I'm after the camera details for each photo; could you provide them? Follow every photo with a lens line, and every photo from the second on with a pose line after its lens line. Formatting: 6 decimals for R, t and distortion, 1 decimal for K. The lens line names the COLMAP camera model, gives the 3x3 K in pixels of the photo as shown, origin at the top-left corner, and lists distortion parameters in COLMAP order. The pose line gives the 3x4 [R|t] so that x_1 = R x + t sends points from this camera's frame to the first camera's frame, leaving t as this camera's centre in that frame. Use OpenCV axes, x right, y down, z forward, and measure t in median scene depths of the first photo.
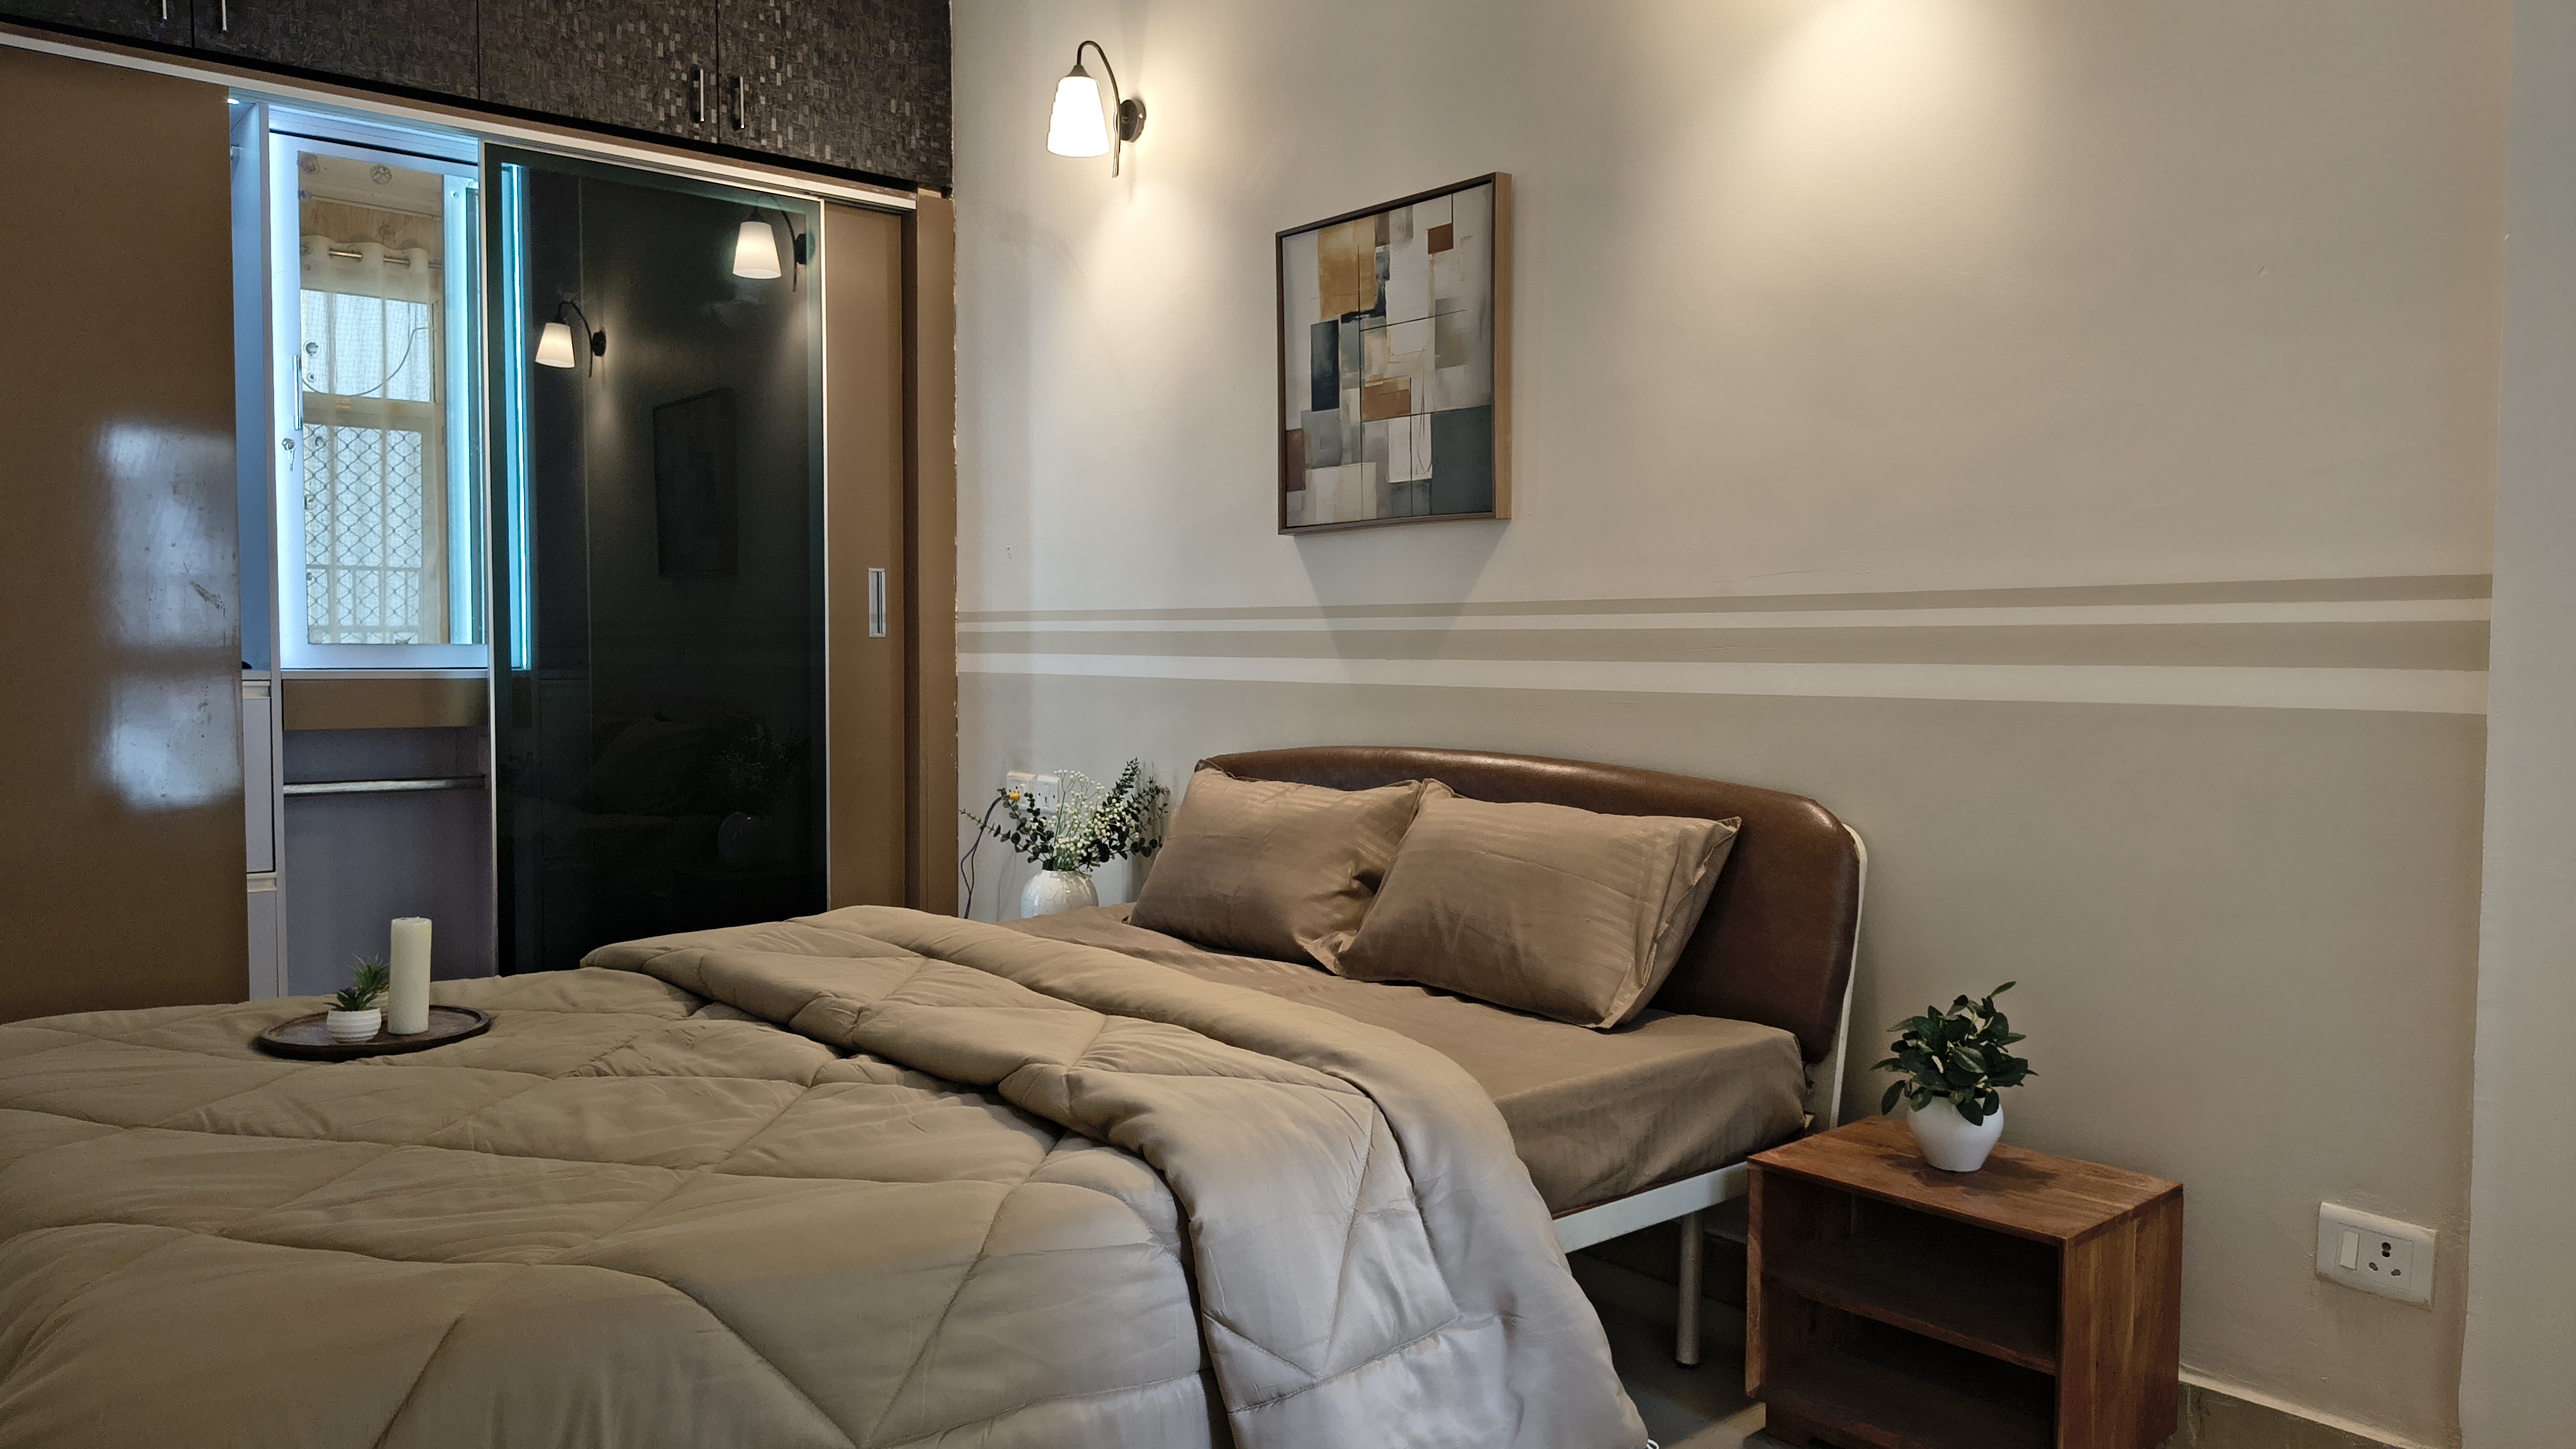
lens RADIAL K [[1797.3, 0, 1315.1], [0, 1797.3, 720.2], [0, 0, 1]] dist [0.053390, -0.042554]
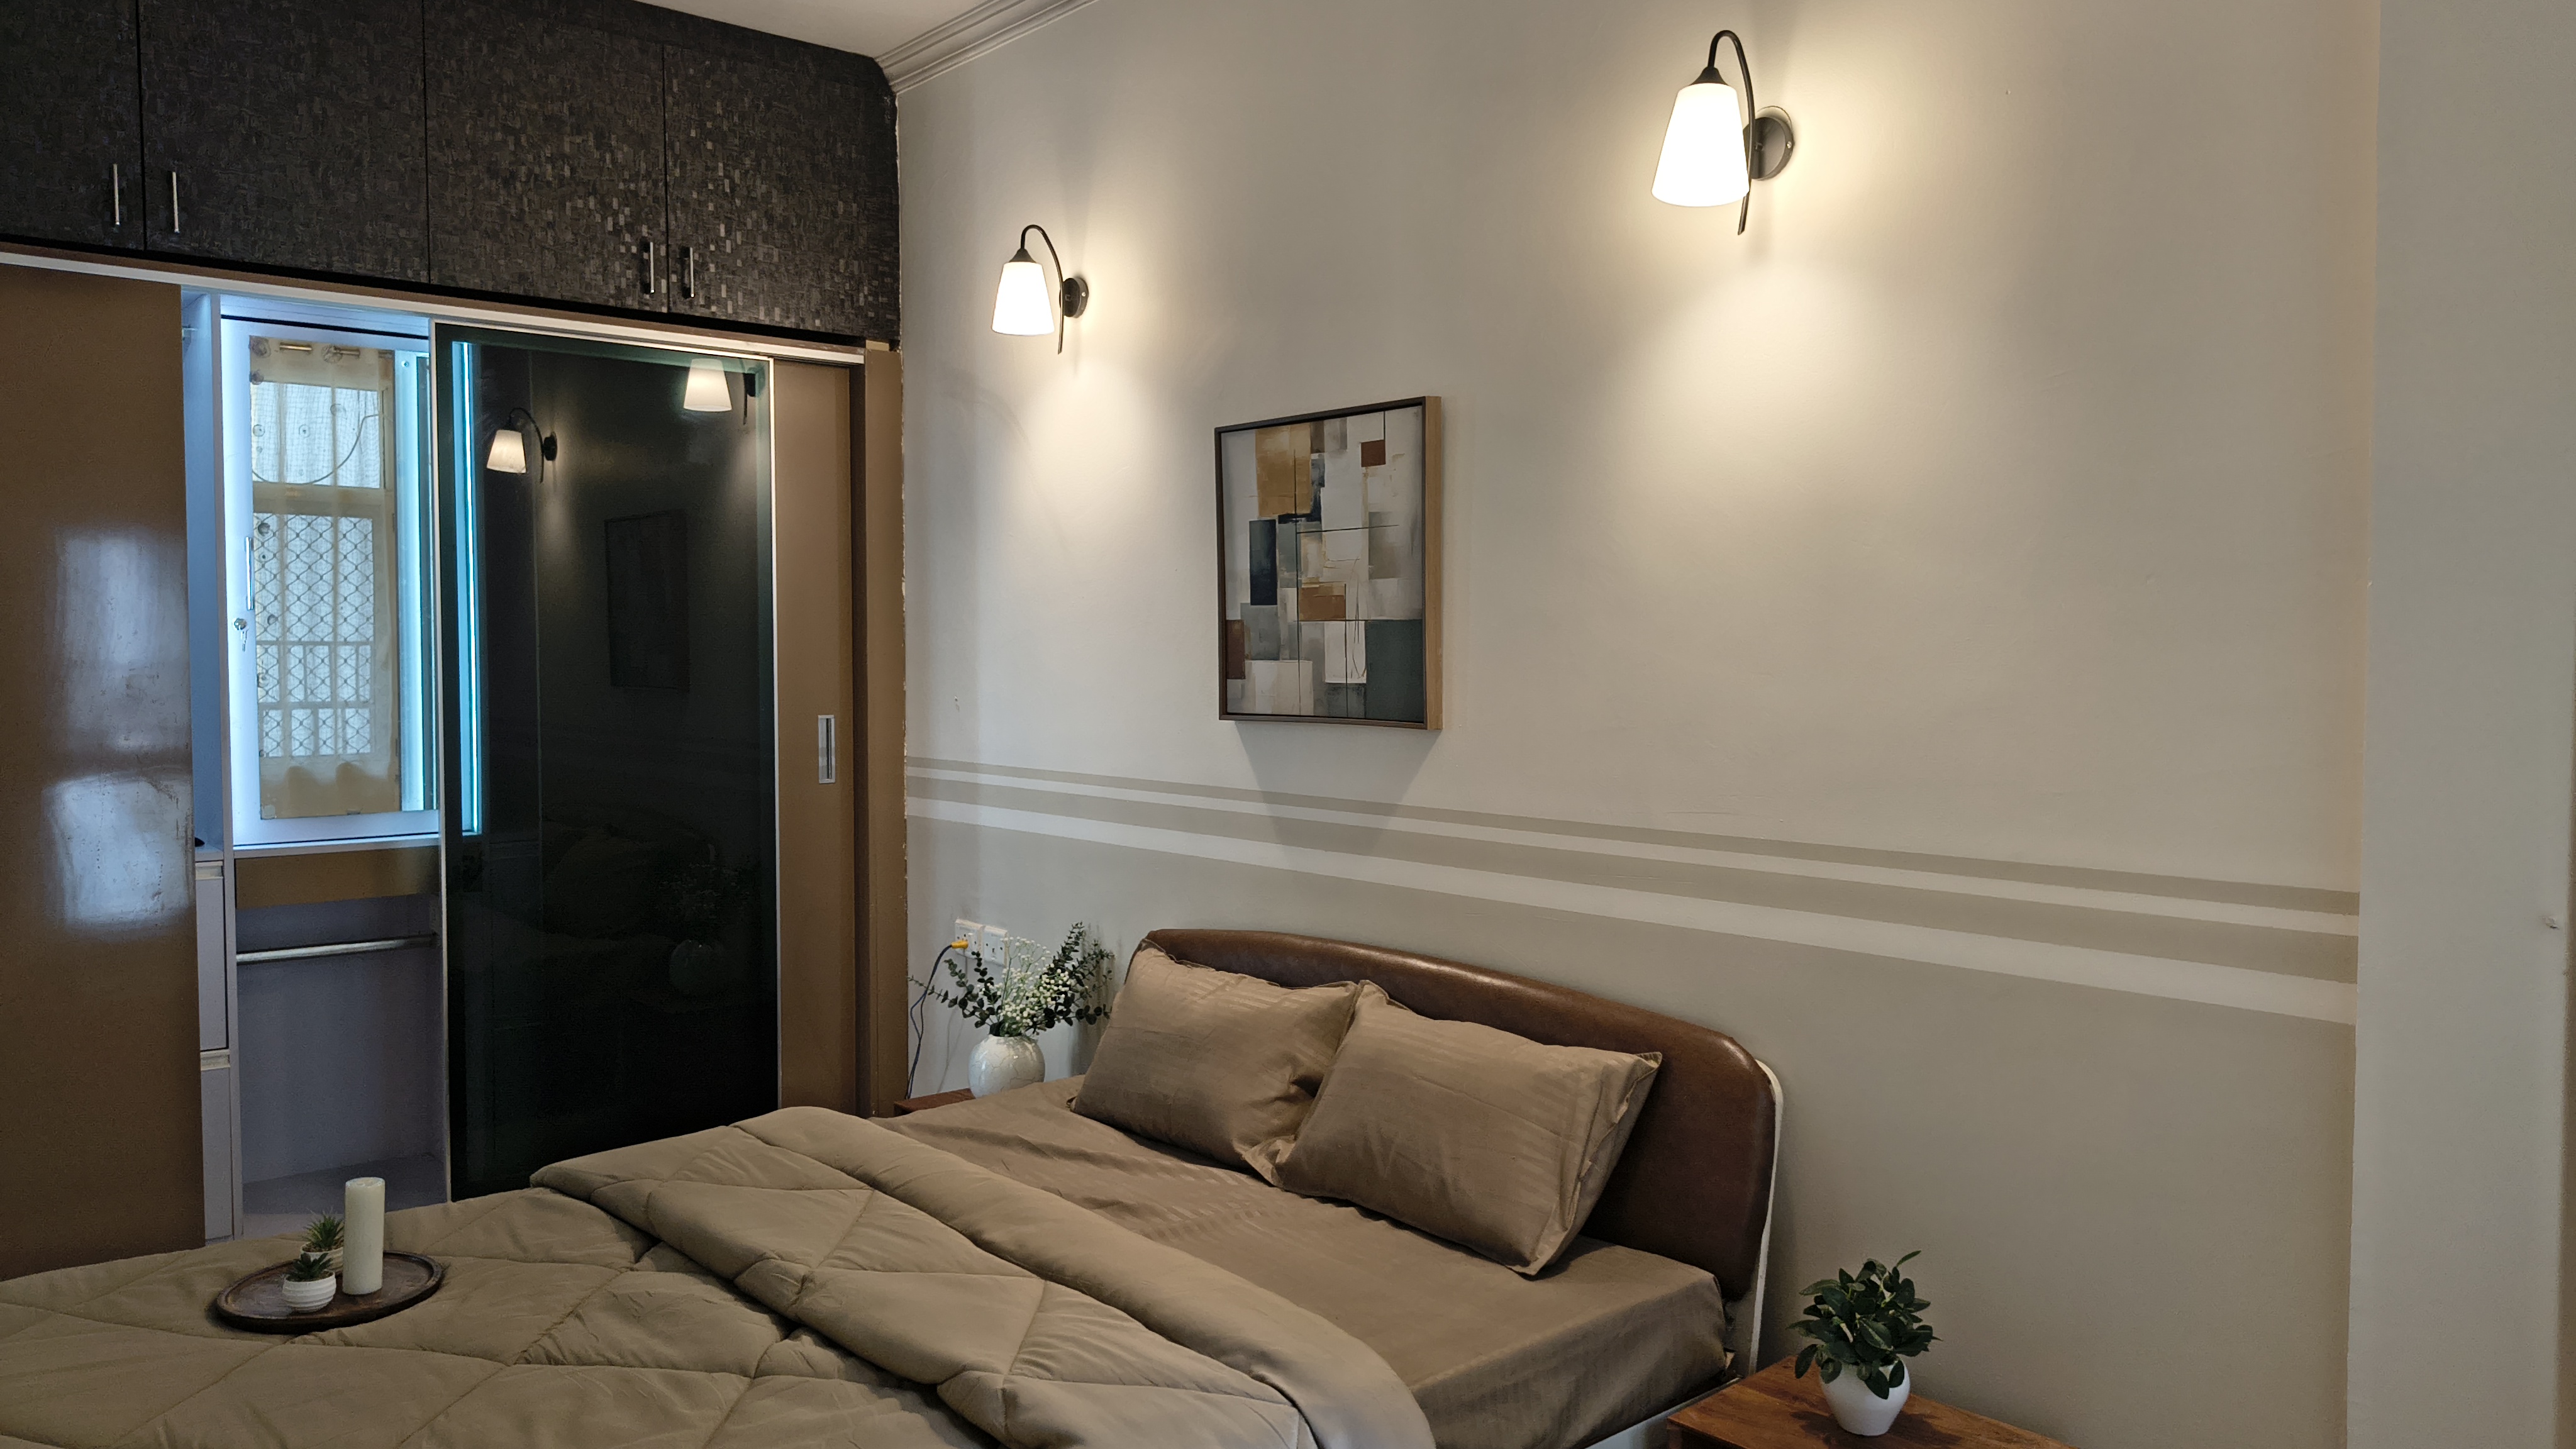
lens RADIAL K [[1797.3, 0, 1300.4], [0, 1797.3, 722.3], [0, 0, 1]] dist [0.053390, -0.042554]
pose [[0.999875, -0.004929, 0.015042, 0.010584], [0.004966, 0.999985, -0.002370, -0.100065], [-0.015030, 0.002444, 0.999884, -0.023011]]
